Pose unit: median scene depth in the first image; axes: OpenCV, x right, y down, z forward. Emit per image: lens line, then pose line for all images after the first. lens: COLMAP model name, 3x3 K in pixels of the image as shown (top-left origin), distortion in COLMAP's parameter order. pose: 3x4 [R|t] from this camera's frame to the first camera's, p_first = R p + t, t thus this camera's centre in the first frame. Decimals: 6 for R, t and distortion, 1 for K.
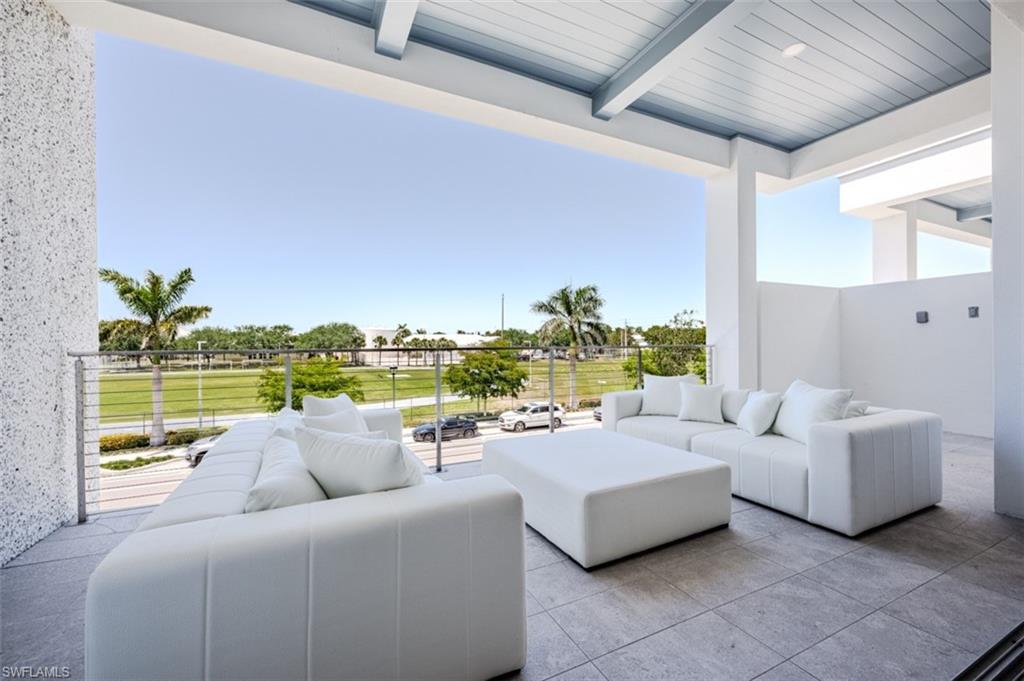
lens RADIAL K [[413.9, 0, 512.8], [0, 413.9, 344.1], [0, 0, 1]] dist [0.002240, -0.000056]
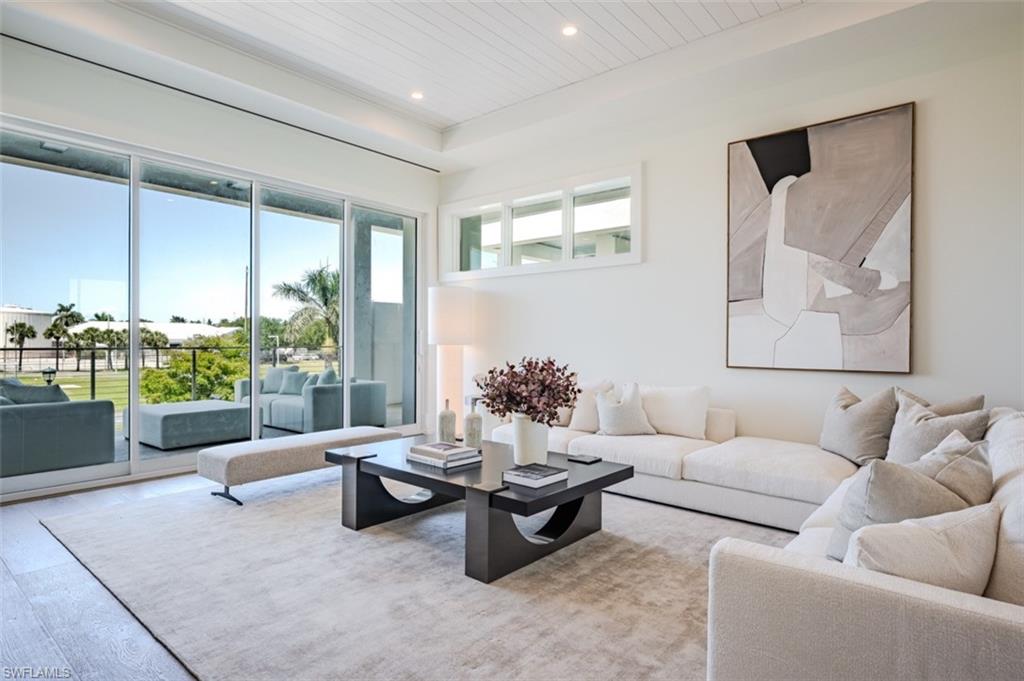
lens RADIAL K [[567.8, 0, 512.0], [0, 567.8, 340.5], [0, 0, 1]] dist [-0.000590, 0.001056]
pose [[0.918905, 0.011875, 0.394301, 0.037495], [-0.012154, 0.999925, -0.001789, -0.002714], [-0.394293, -0.003148, 0.918979, -0.141871]]
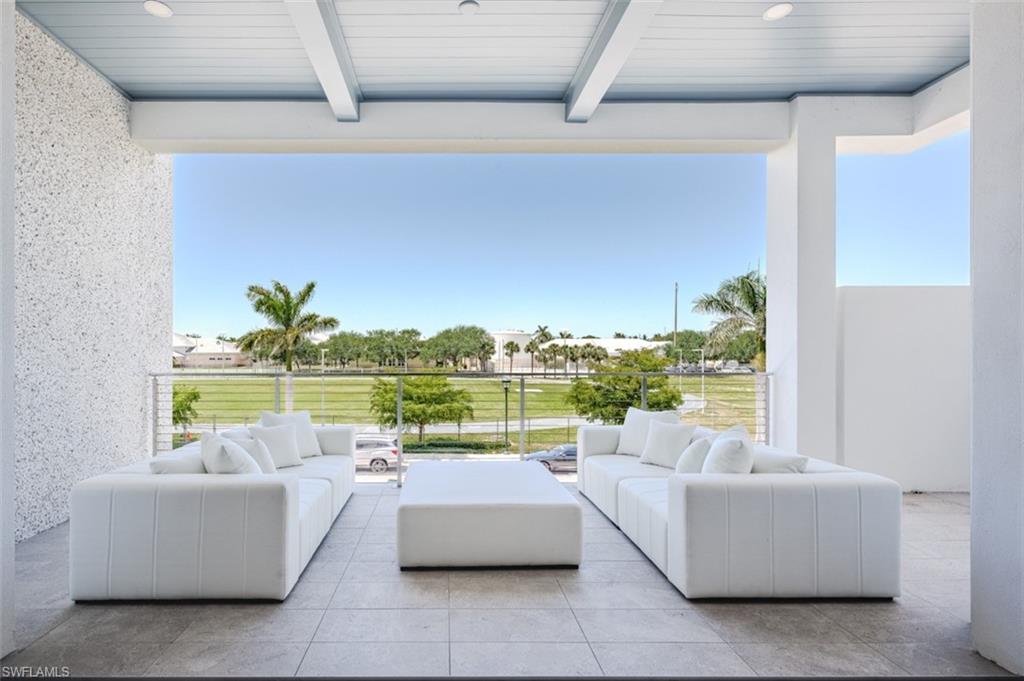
lens RADIAL K [[524.4, 0, 442.8], [0, 524.4, 349.4], [0, 0, 1]] dist [-0.000897, -0.000505]
pose [[0.898065, 0.005543, -0.439828, 0.053517], [-0.006366, 0.999980, -0.000395, -0.005356], [0.439816, 0.003154, 0.898082, -0.018076]]
